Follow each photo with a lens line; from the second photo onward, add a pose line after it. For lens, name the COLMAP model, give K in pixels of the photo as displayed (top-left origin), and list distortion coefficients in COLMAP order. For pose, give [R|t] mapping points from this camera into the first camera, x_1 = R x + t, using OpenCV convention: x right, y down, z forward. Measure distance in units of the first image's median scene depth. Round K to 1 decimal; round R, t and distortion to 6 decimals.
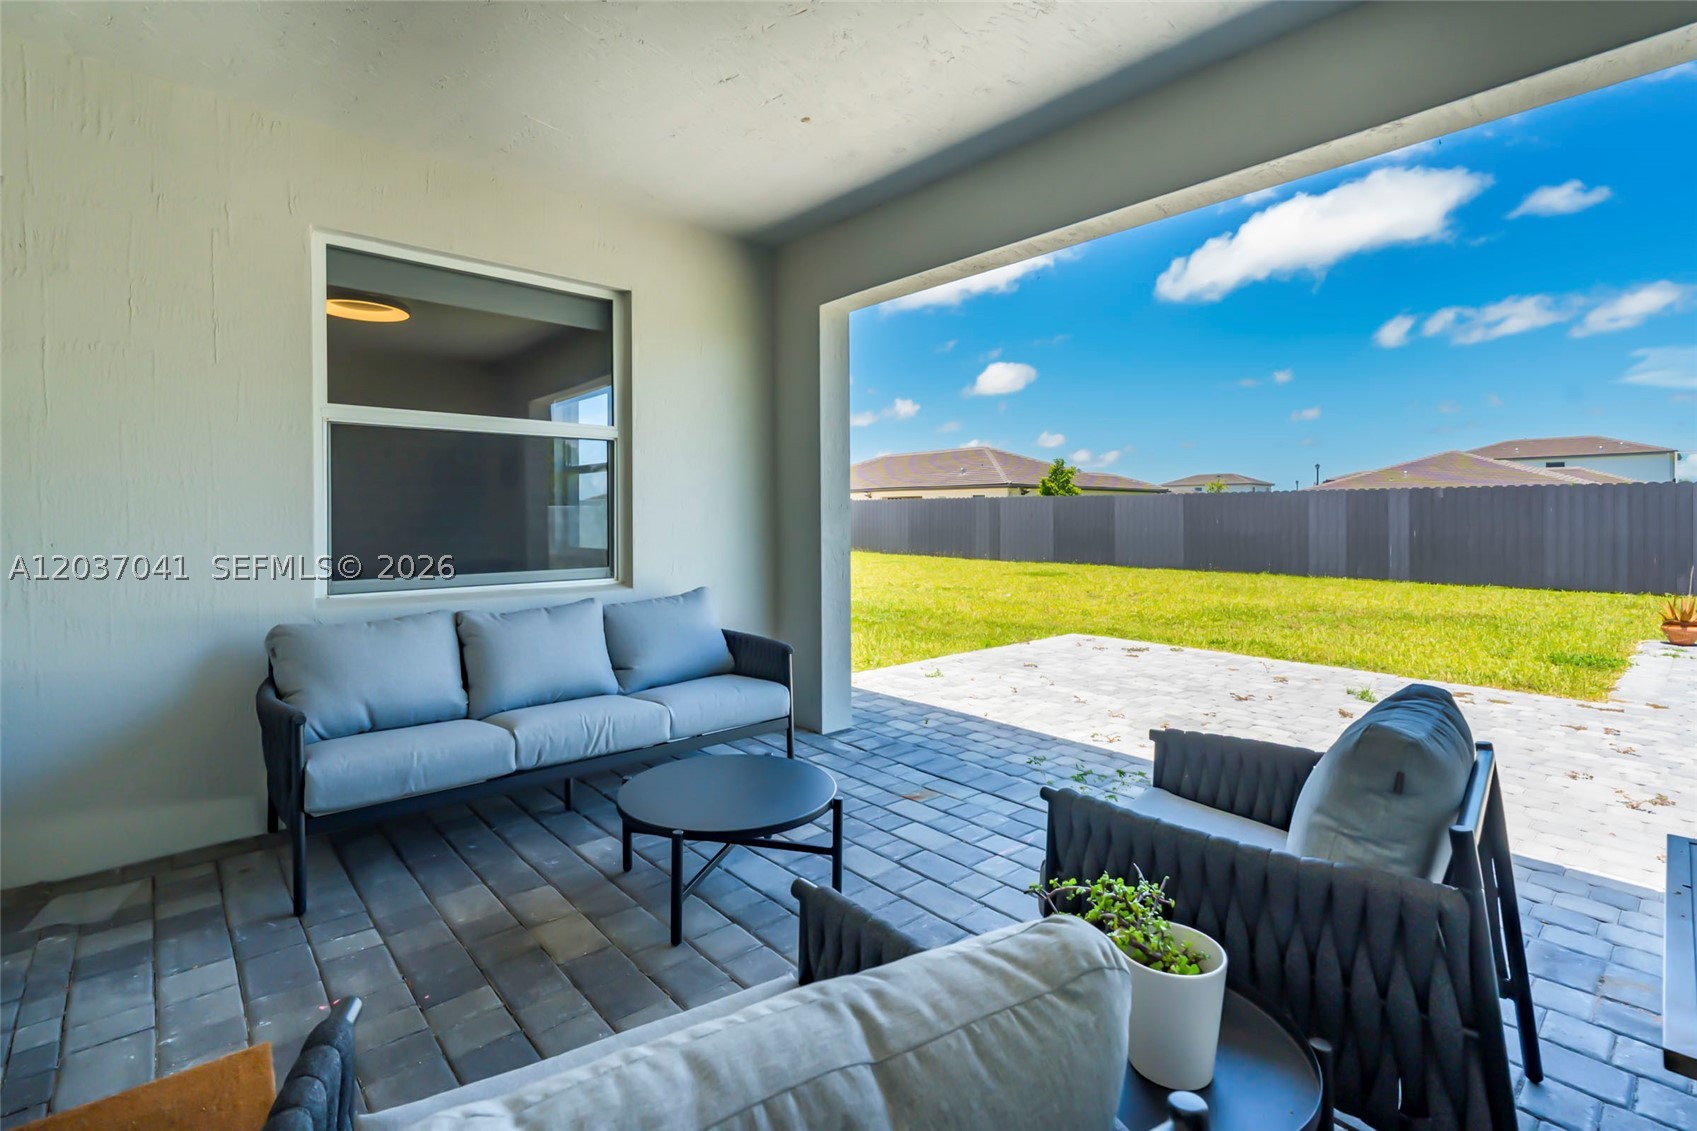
lens RADIAL K [[773.1, 0, 844.9], [0, 773.1, 523.5], [0, 0, 1]] dist [0.047675, 0.000536]
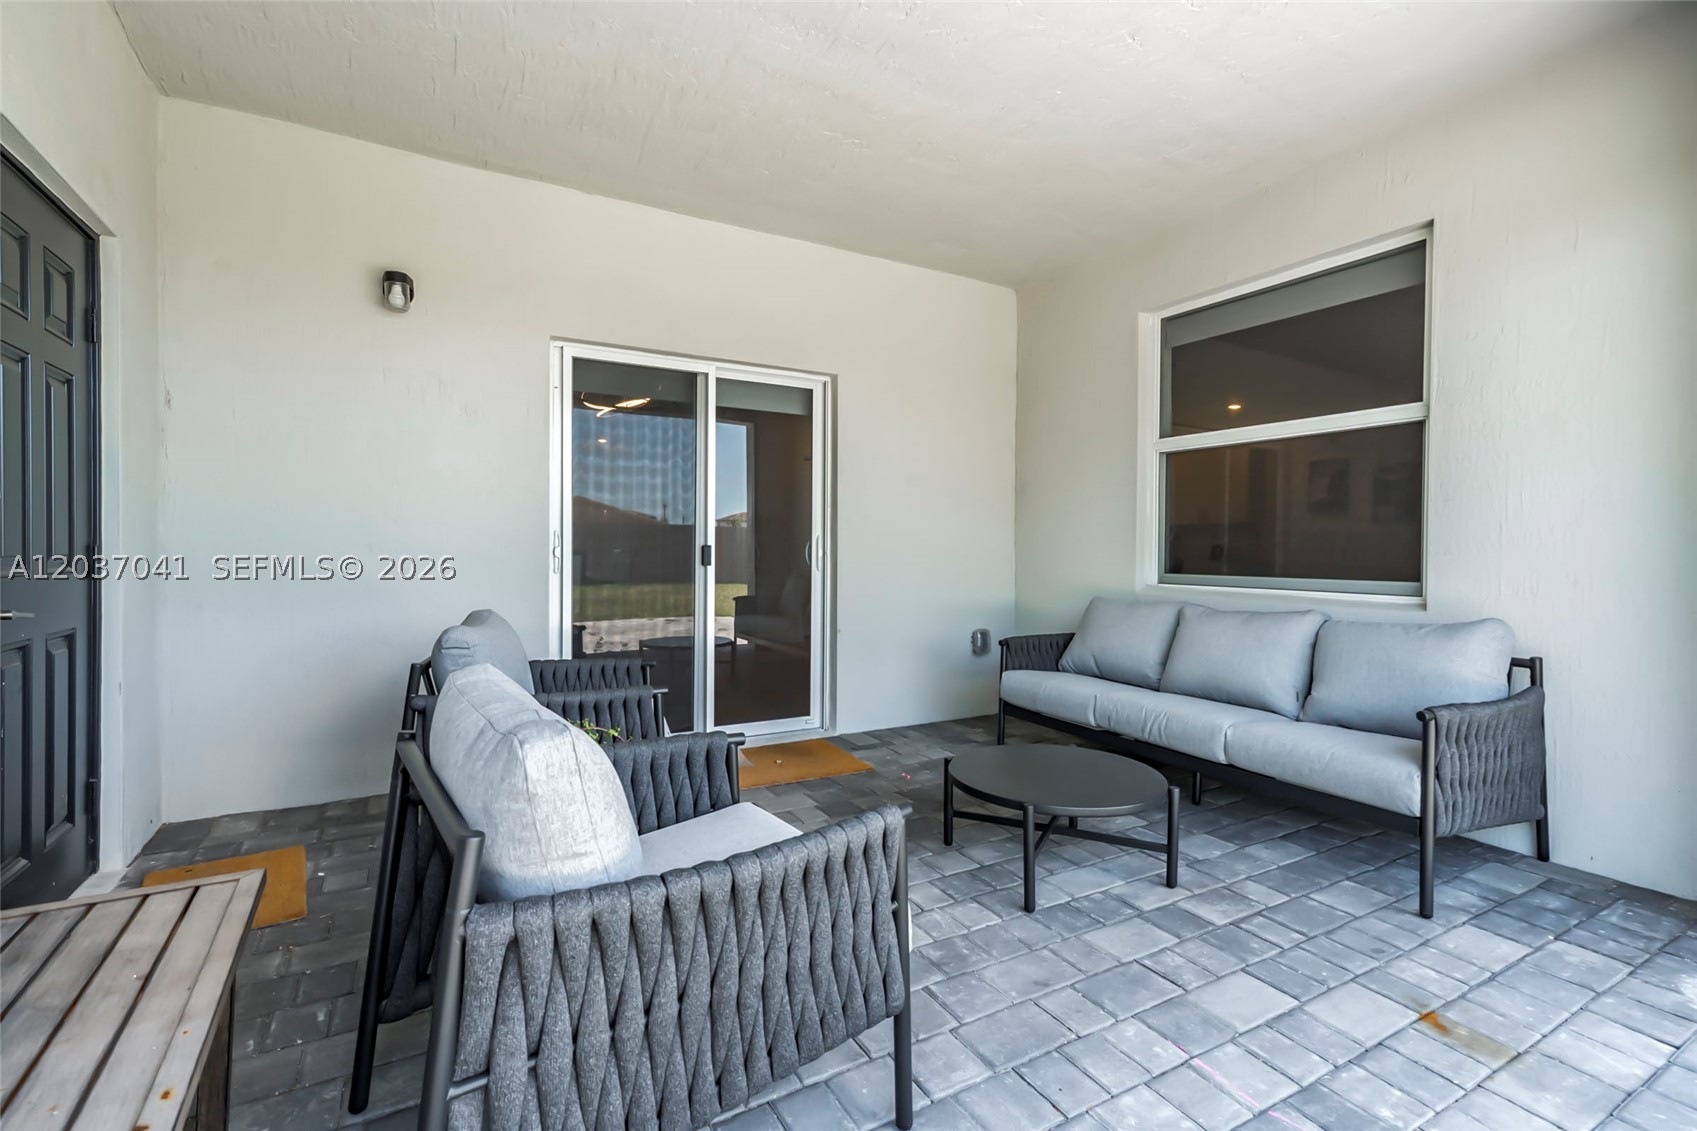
lens RADIAL K [[758.1, 0, 841.1], [0, 758.1, 540.3], [0, 0, 1]] dist [0.029729, -0.000311]
pose [[-0.194489, -0.005188, -0.980891, 0.700806], [-0.004701, 0.999979, -0.004357, 0.024978], [0.980893, 0.003764, -0.194509, 0.709021]]
